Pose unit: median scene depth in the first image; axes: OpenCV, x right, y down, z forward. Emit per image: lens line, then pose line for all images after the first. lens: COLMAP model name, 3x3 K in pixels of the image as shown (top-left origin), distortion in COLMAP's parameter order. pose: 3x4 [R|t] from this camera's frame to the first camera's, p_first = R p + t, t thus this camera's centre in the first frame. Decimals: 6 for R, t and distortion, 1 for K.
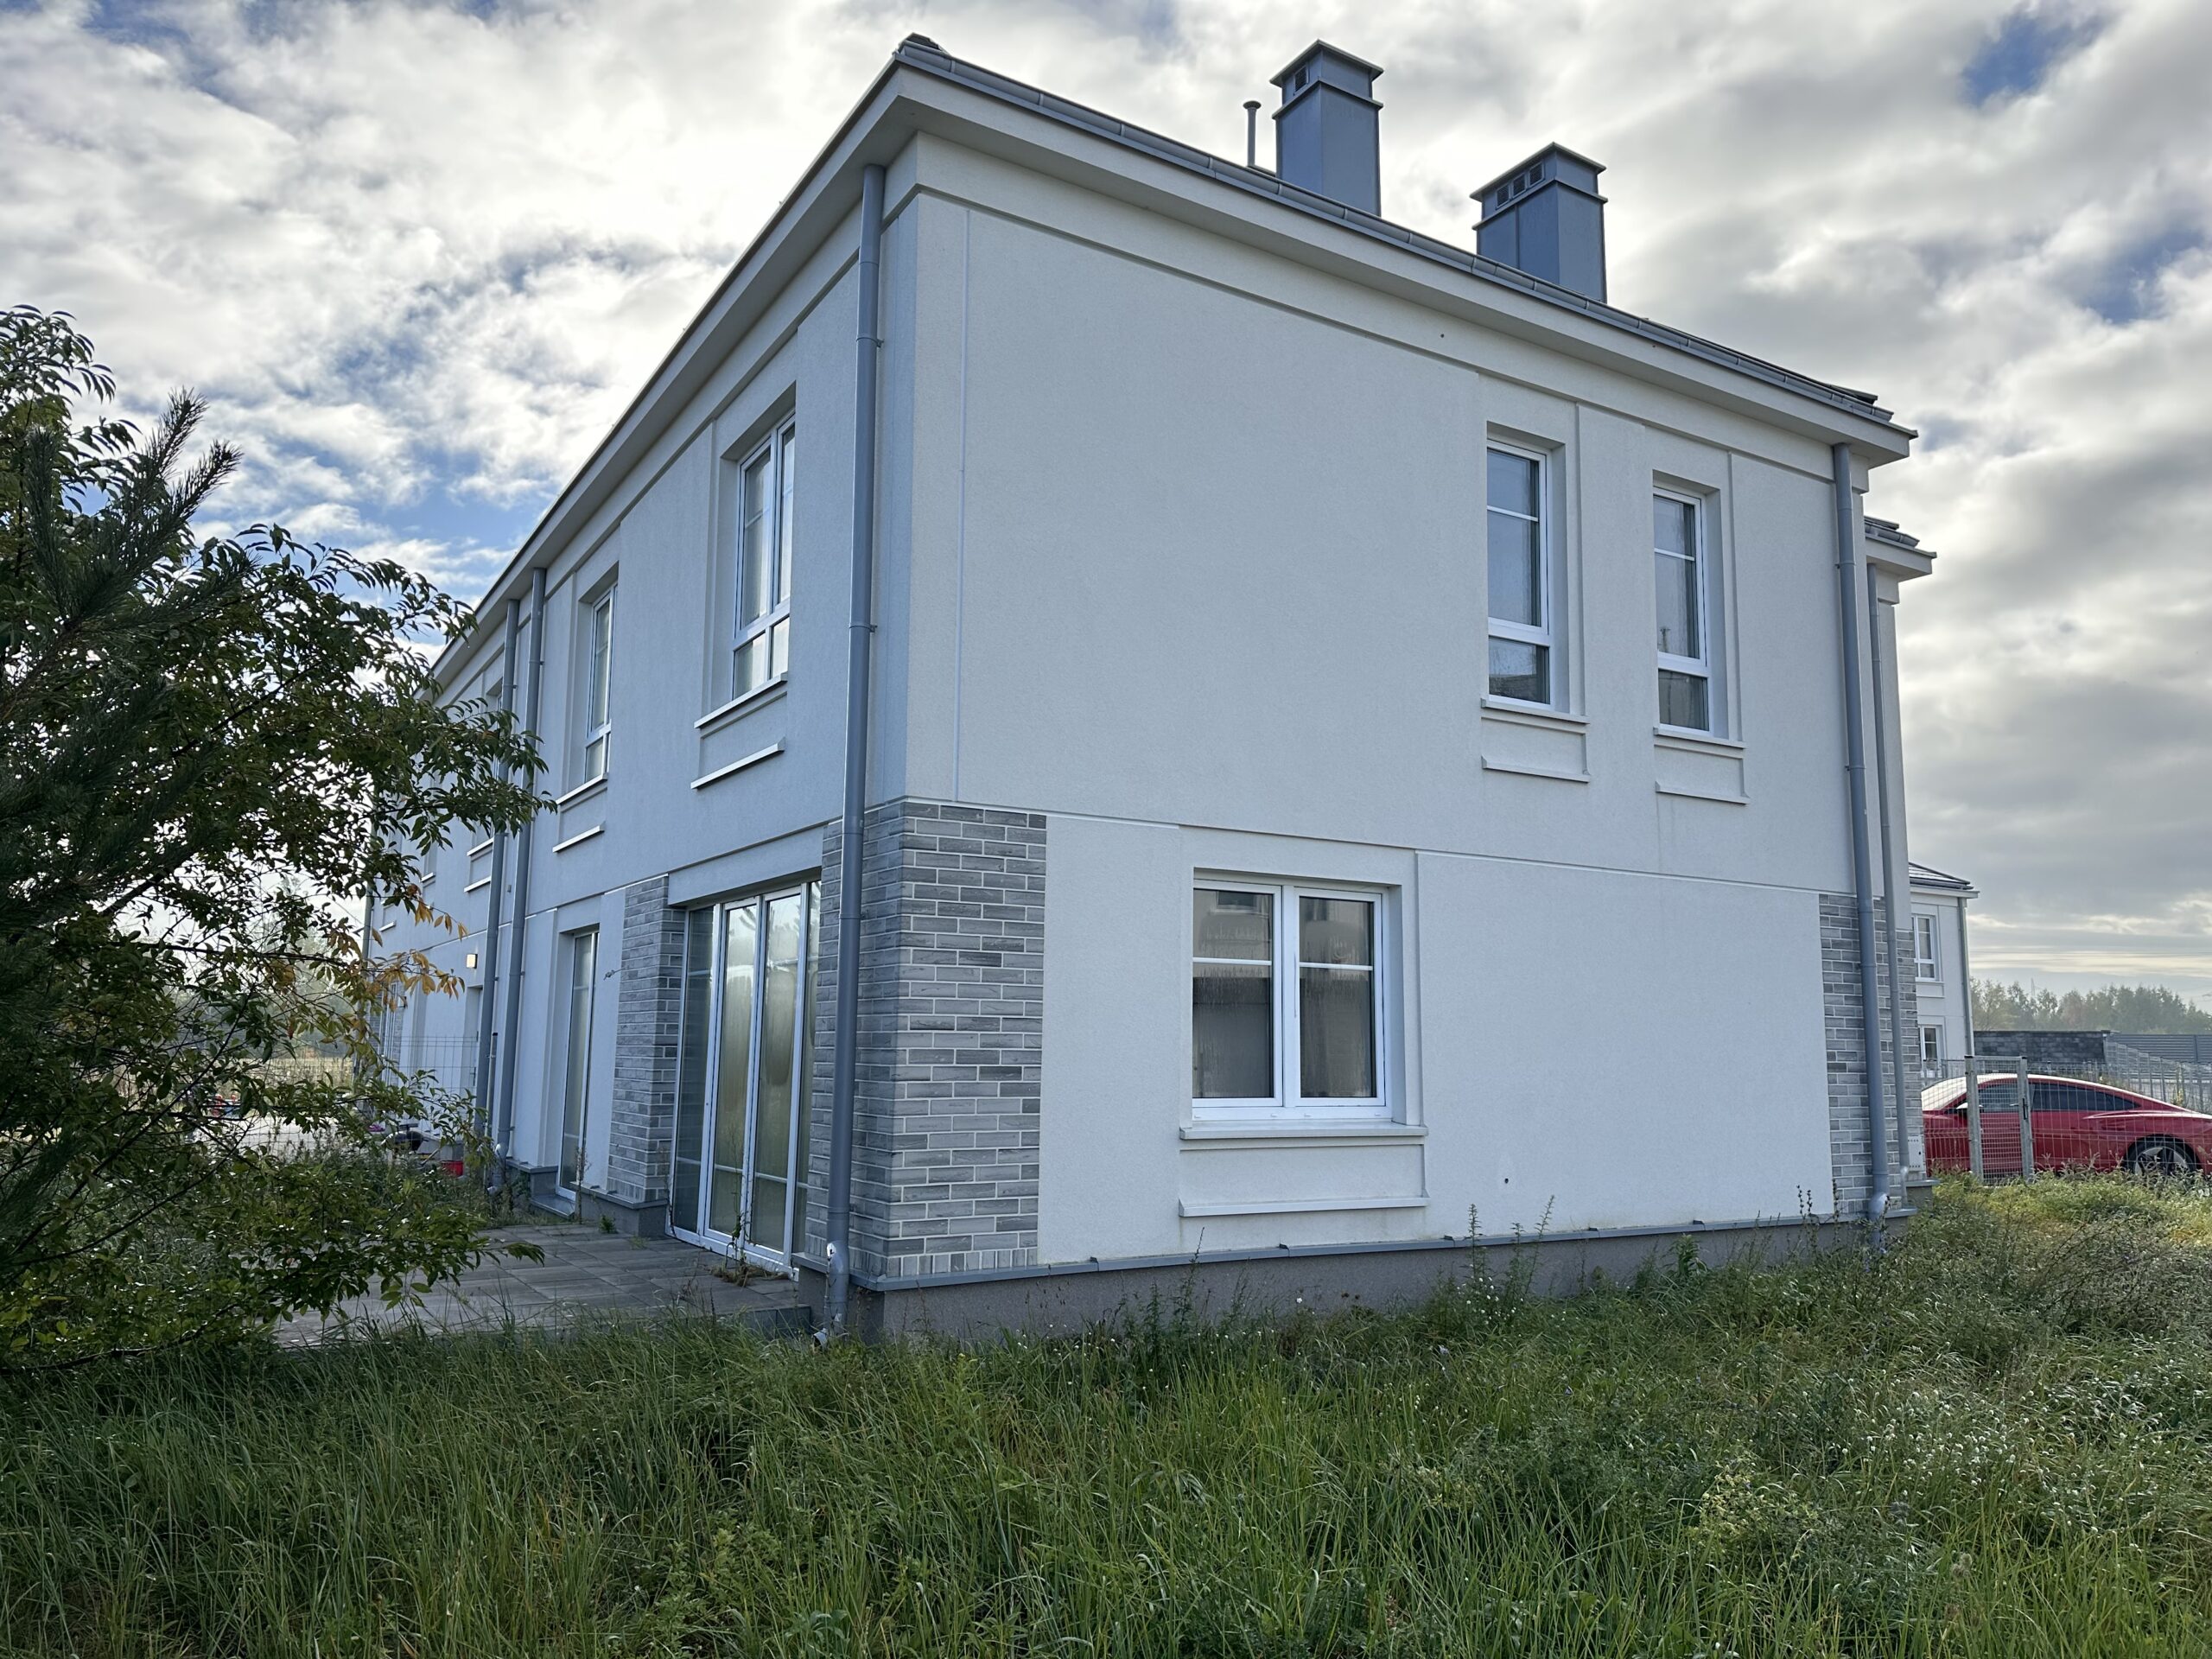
lens RADIAL K [[1637.0, 0, 1163.2], [0, 1637.0, 821.4], [0, 0, 1]] dist [0.050718, -0.021772]
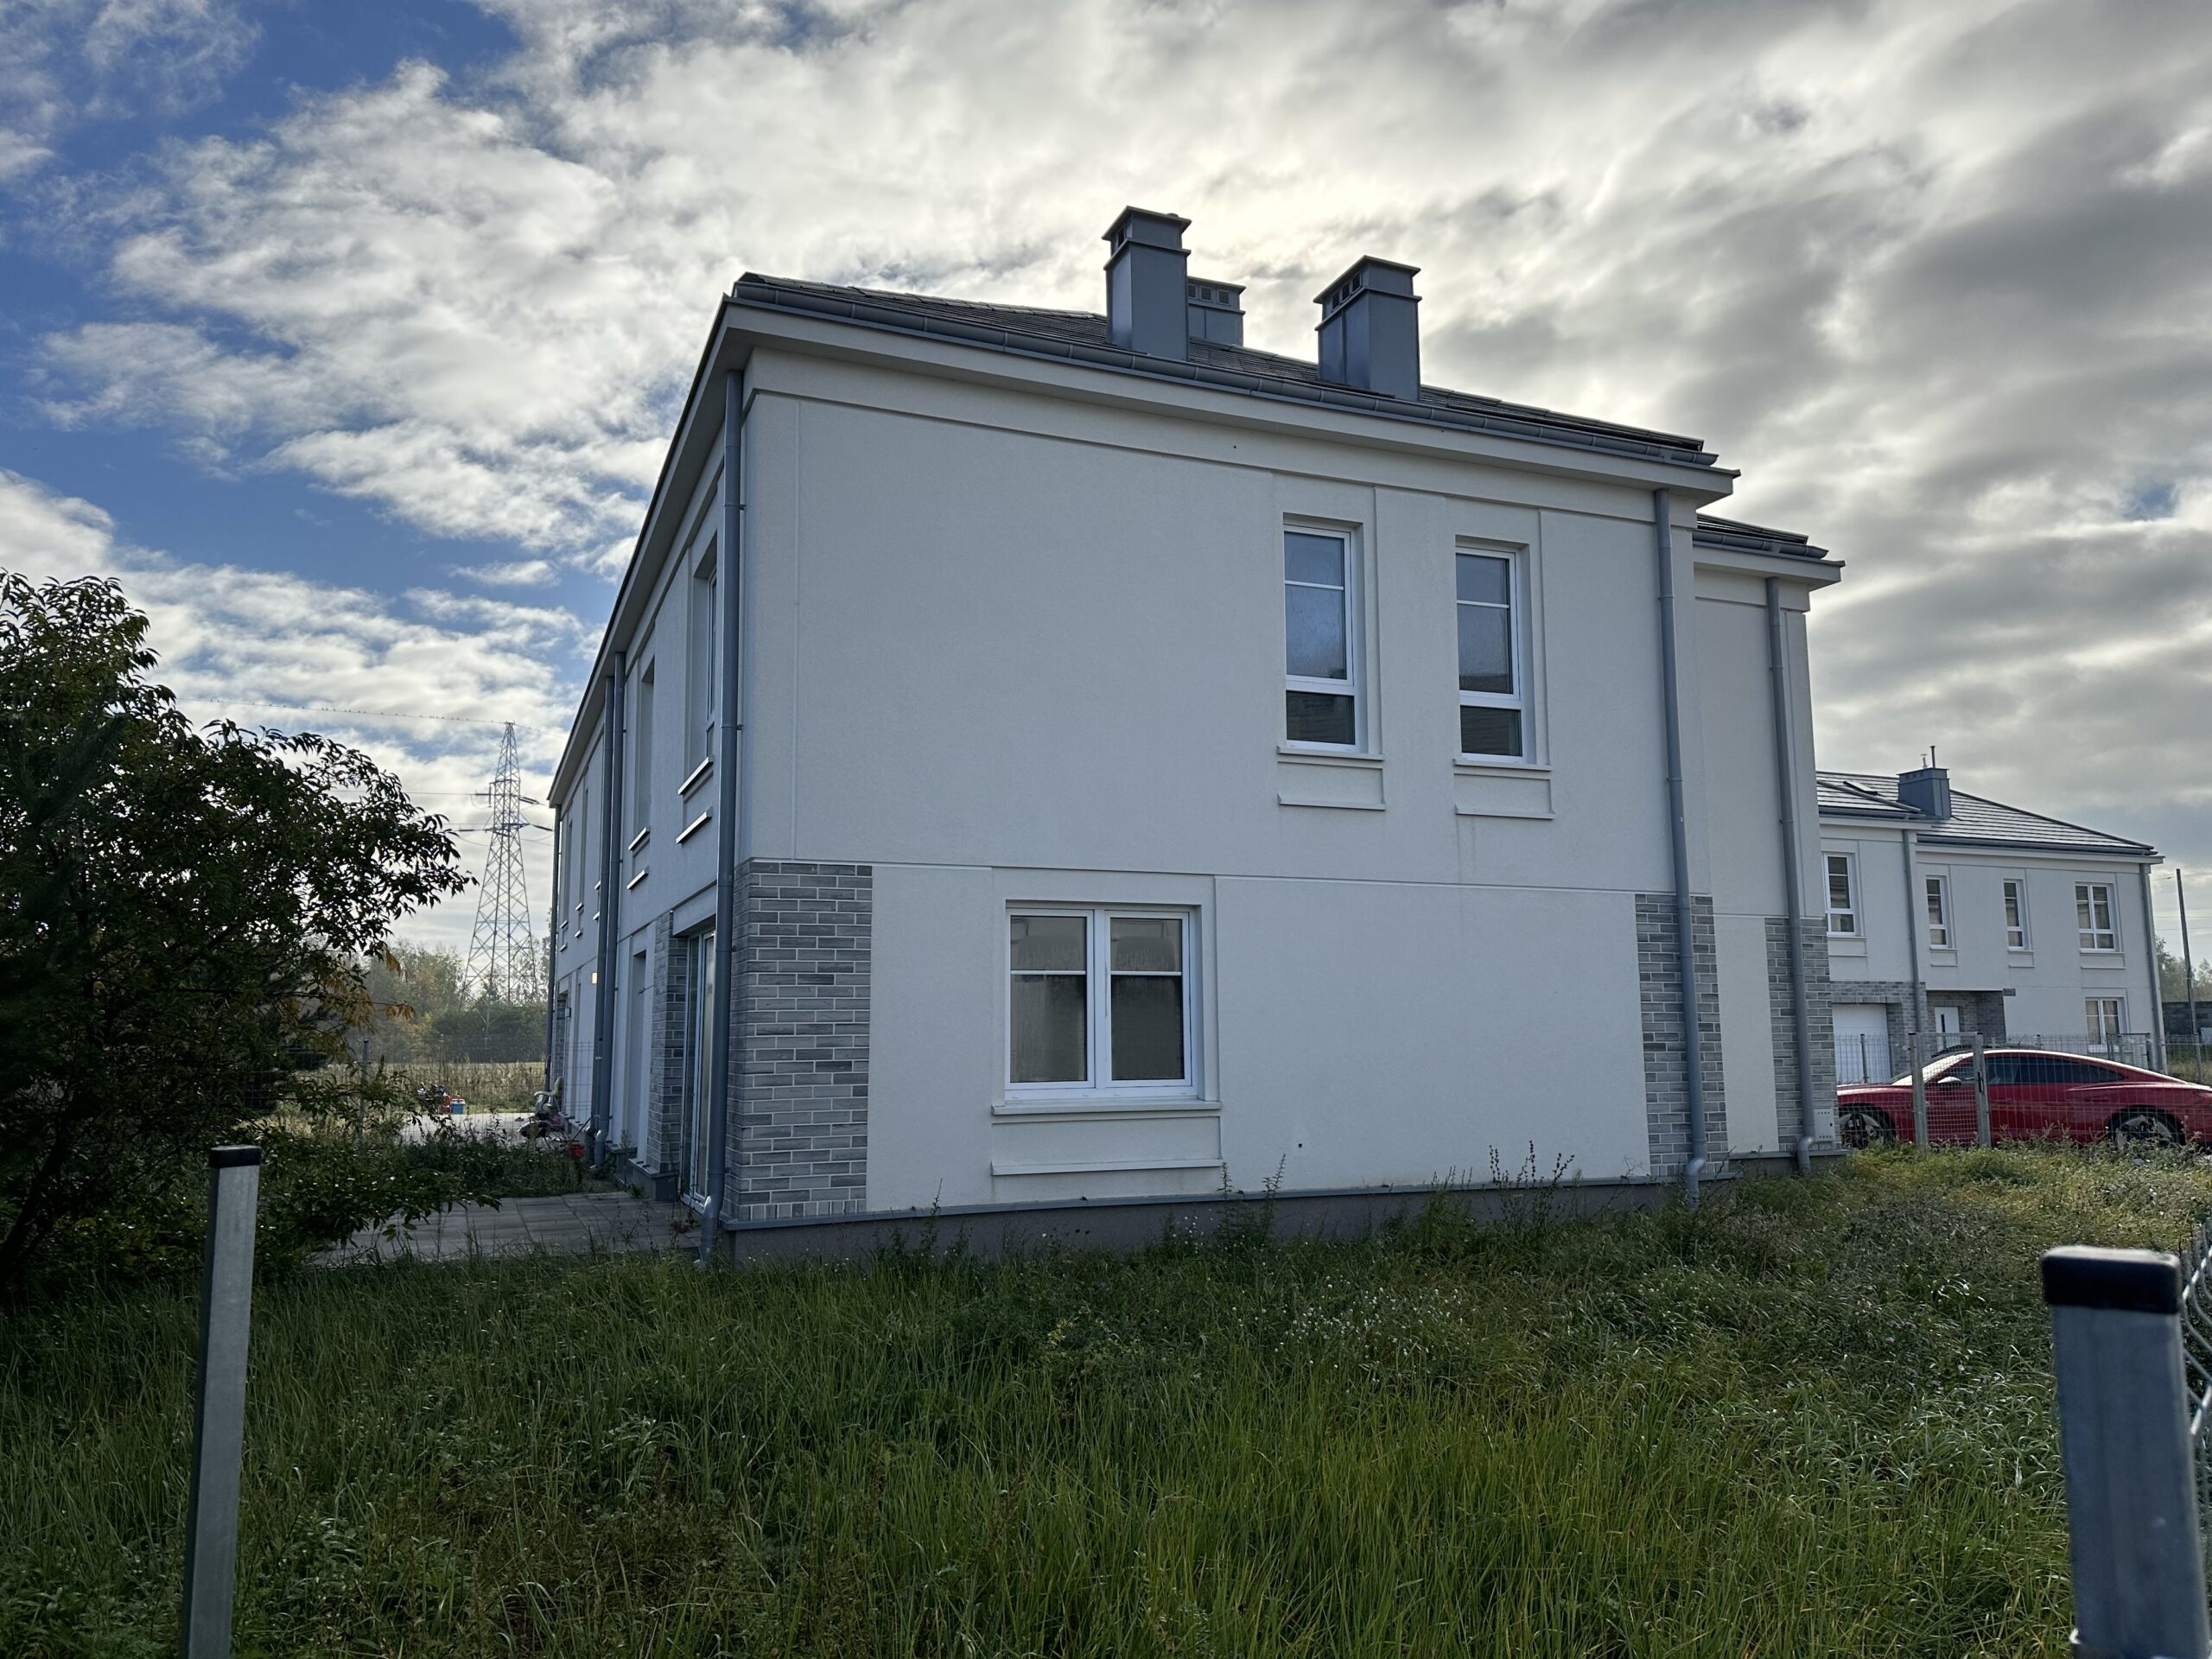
lens RADIAL K [[1637.0, 0, 1125.5], [0, 1637.0, 822.9], [0, 0, 1]] dist [0.050718, -0.021772]
pose [[0.986356, -0.040989, -0.159444, 0.294203], [0.042084, 0.999108, 0.003497, -0.029658], [0.159158, -0.010160, 0.987201, -0.214418]]
